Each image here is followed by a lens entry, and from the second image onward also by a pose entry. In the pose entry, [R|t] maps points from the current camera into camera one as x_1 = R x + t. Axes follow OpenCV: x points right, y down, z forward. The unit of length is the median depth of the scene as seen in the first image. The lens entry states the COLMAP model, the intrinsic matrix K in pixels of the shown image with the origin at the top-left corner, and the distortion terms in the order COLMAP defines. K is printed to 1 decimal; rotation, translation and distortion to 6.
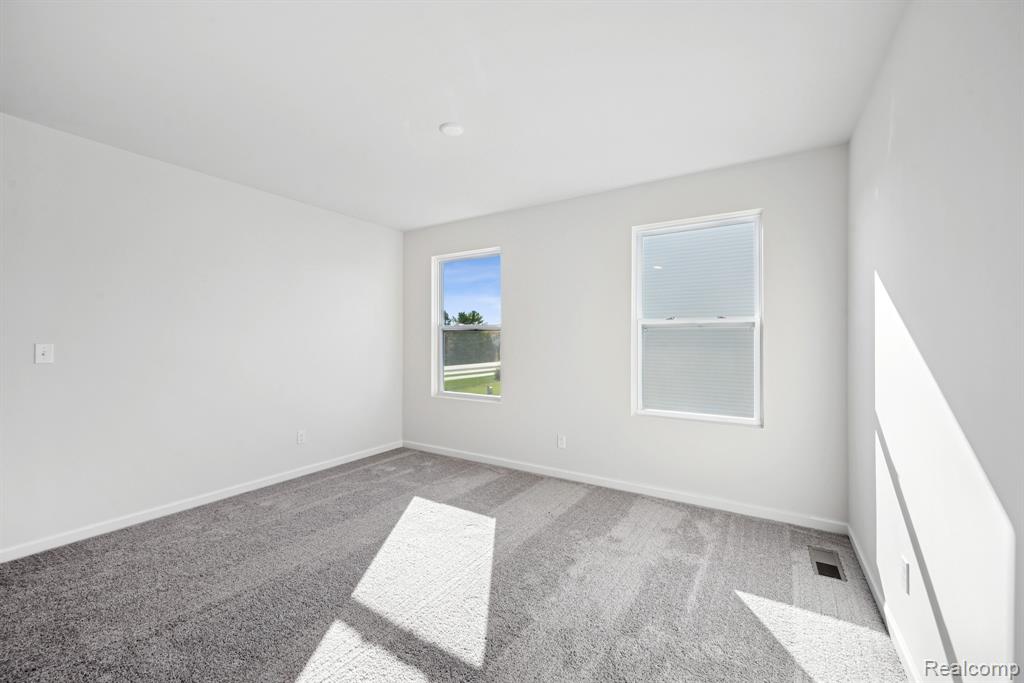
lens RADIAL K [[403.0, 0, 519.5], [0, 403.0, 338.5], [0, 0, 1]] dist [0.001896, -0.000077]
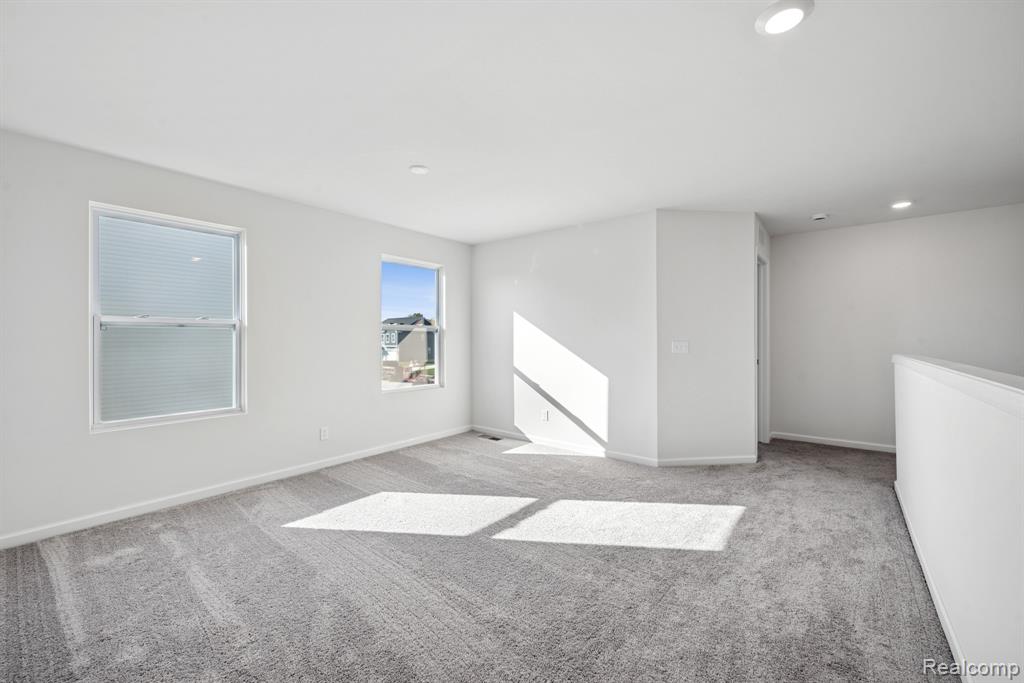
lens RADIAL K [[403.0, 0, 506.4], [0, 403.0, 340.3], [0, 0, 1]] dist [0.001896, -0.000077]
pose [[0.142097, -0.004393, 0.989843, -0.978205], [0.006122, 0.999975, 0.003559, 0.007976], [-0.989834, 0.005554, 0.142120, 0.403897]]
